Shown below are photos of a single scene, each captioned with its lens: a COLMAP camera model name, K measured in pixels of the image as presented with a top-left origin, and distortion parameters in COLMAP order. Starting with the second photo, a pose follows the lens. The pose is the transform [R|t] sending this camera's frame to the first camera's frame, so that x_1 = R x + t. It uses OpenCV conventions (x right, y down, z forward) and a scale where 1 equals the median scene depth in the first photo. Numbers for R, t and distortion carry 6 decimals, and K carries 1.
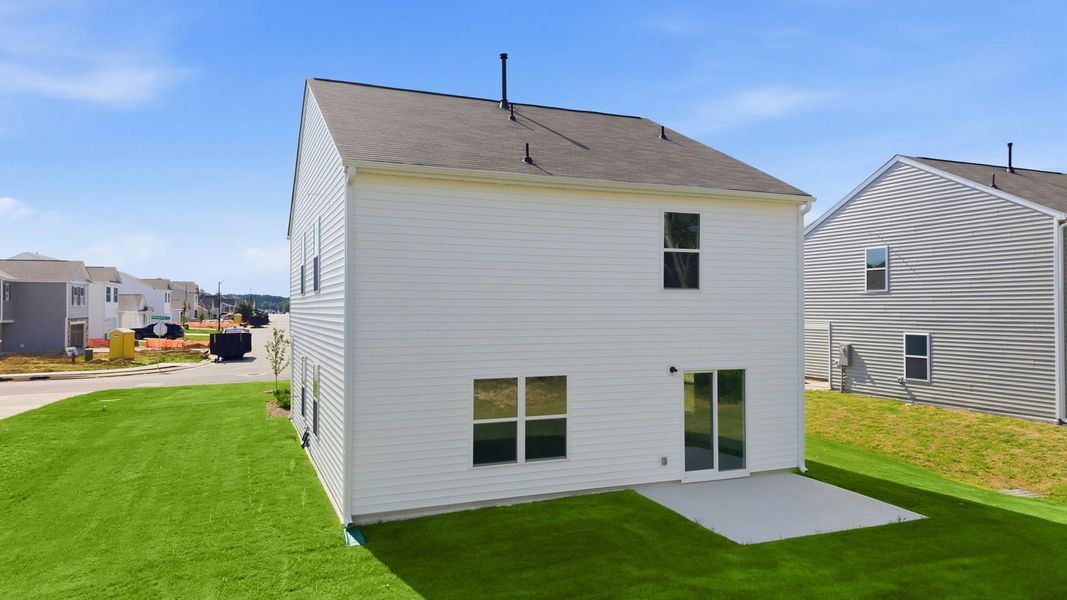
lens RADIAL K [[714.5, 0, 533.1], [0, 714.5, 300.7], [0, 0, 1]] dist [0.002022, -0.001911]
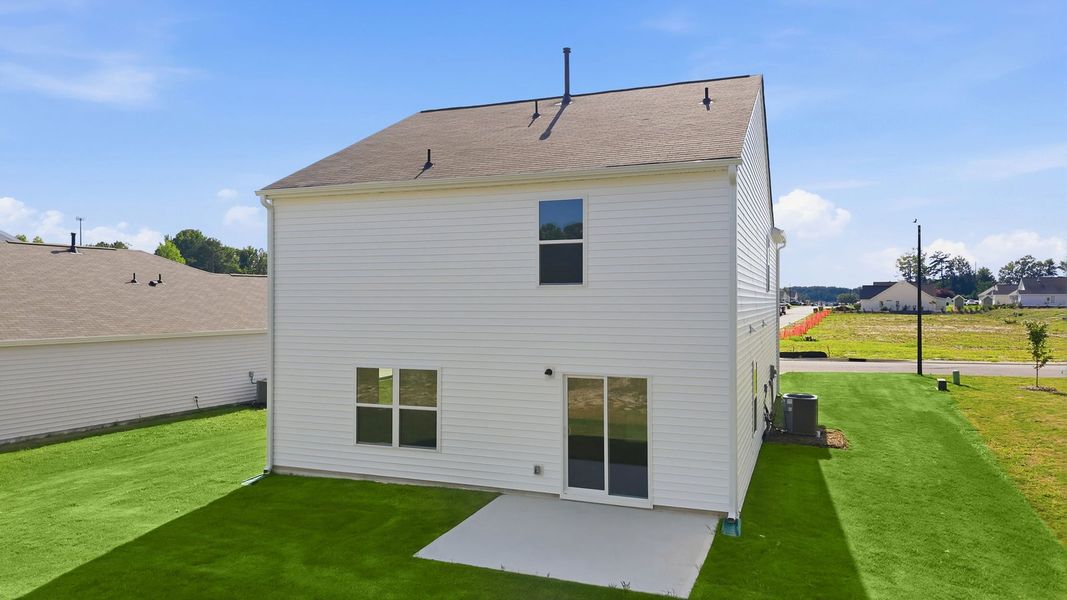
lens RADIAL K [[714.5, 0, 532.7], [0, 714.5, 301.0], [0, 0, 1]] dist [0.002022, -0.001911]
pose [[0.721473, -0.002164, -0.692439, 0.868782], [0.010471, 0.999915, 0.007785, -0.002848], [0.692363, -0.012868, 0.721434, 0.348932]]
